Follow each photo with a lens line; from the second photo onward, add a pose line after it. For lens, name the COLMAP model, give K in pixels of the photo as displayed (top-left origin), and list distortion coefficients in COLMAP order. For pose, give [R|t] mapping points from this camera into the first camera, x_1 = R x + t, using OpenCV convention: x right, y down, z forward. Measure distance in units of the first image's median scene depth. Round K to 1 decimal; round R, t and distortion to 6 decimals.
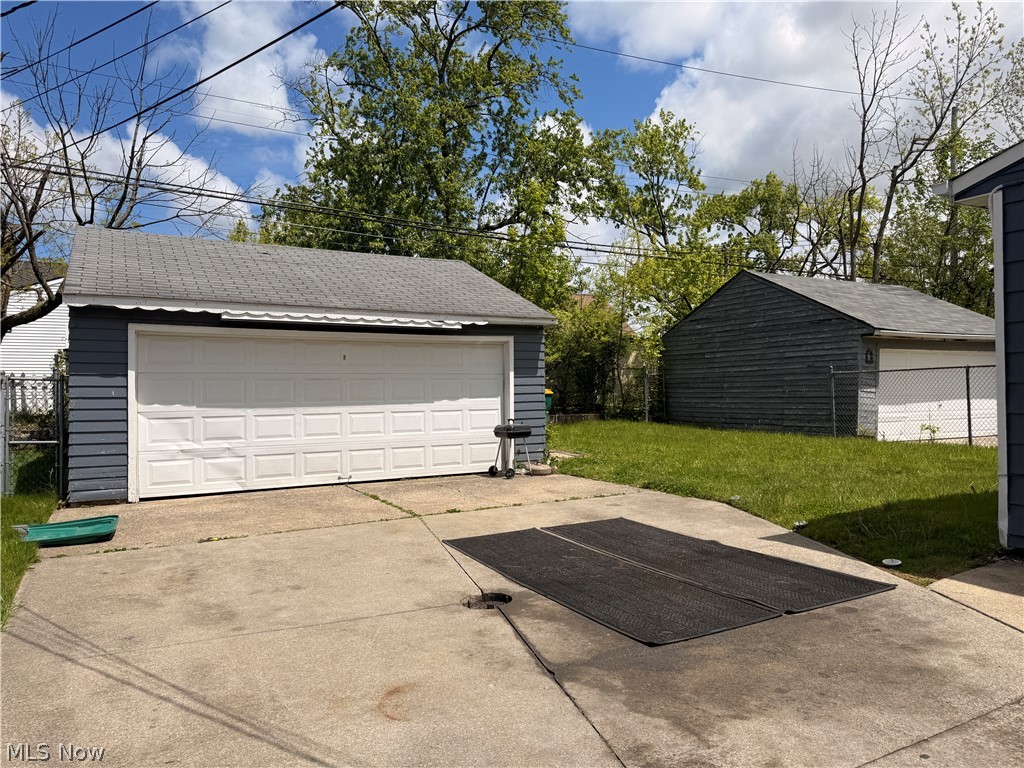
lens RADIAL K [[732.6, 0, 522.3], [0, 732.6, 382.5], [0, 0, 1]] dist [-0.008426, -0.003089]
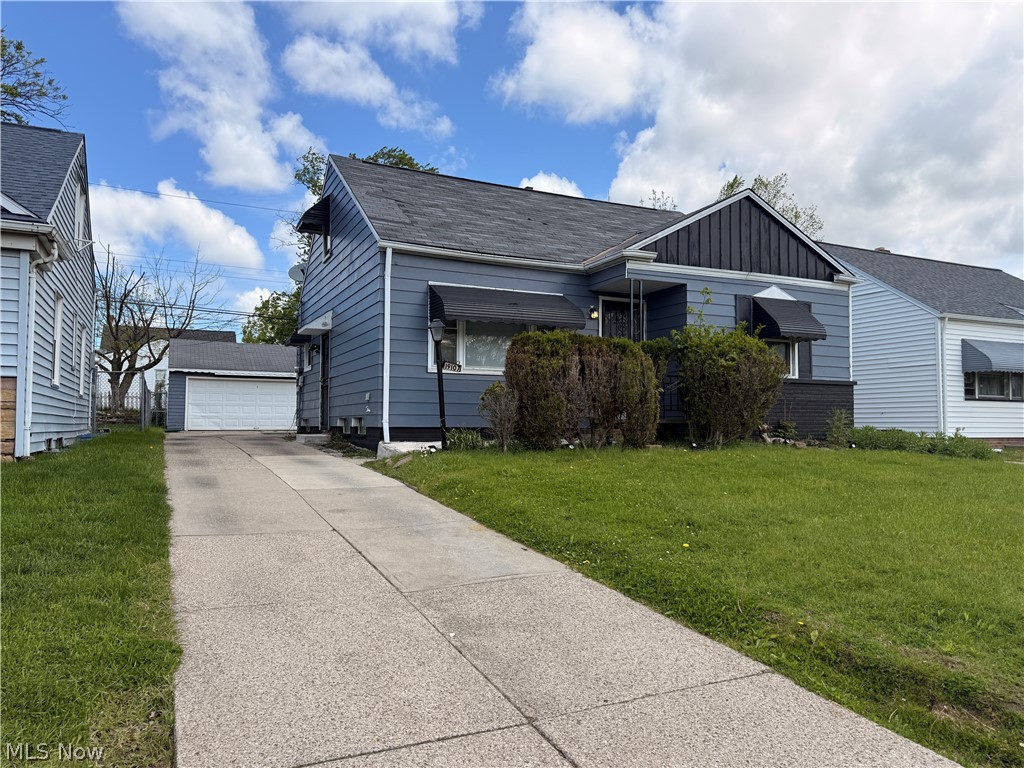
lens RADIAL K [[732.6, 0, 509.1], [0, 732.6, 386.3], [0, 0, 1]] dist [-0.008426, -0.003089]
pose [[0.996863, 0.016518, -0.077405, 1.093026], [-0.019989, 0.998819, -0.044286, 0.079010], [0.076582, 0.045695, 0.996016, -2.033633]]
